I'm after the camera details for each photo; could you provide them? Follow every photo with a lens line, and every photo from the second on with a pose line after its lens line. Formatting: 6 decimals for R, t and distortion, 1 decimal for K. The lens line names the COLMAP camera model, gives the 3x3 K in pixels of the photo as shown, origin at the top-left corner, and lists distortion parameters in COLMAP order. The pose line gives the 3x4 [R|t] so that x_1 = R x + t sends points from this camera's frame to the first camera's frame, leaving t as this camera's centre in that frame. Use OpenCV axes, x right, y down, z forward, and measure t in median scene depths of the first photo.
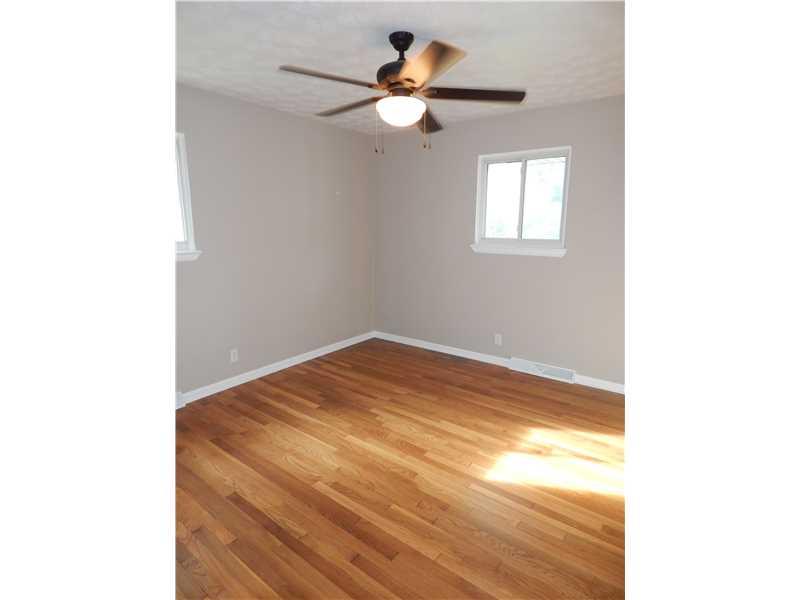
lens RADIAL K [[396.3, 0, 400.0], [0, 396.3, 300.0], [0, 0, 1]] dist [0.002477, -0.000172]
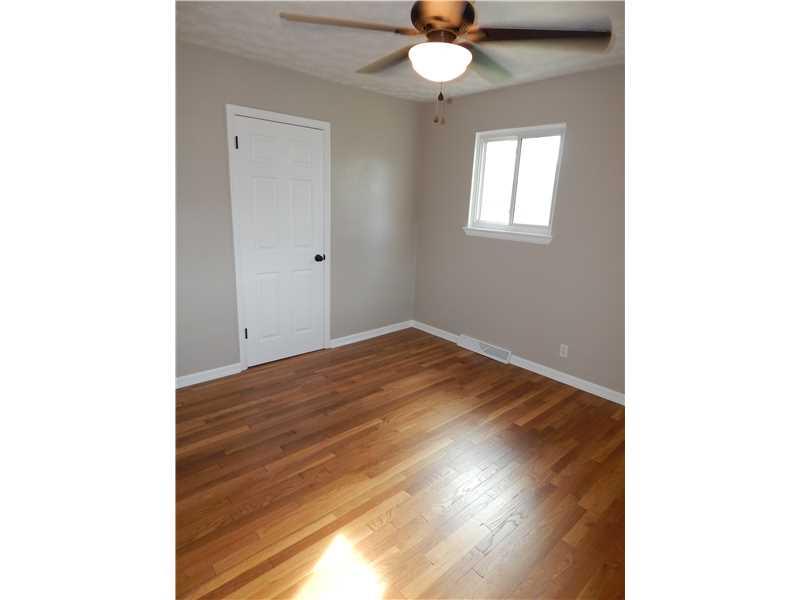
lens RADIAL K [[396.3, 0, 400.0], [0, 396.3, 300.0], [0, 0, 1]] dist [0.002477, -0.000172]
pose [[-0.180622, 0.240303, -0.953745, 0.815091], [-0.243129, 0.928692, 0.280035, -0.221343], [0.953029, 0.282463, -0.109318, 1.052430]]
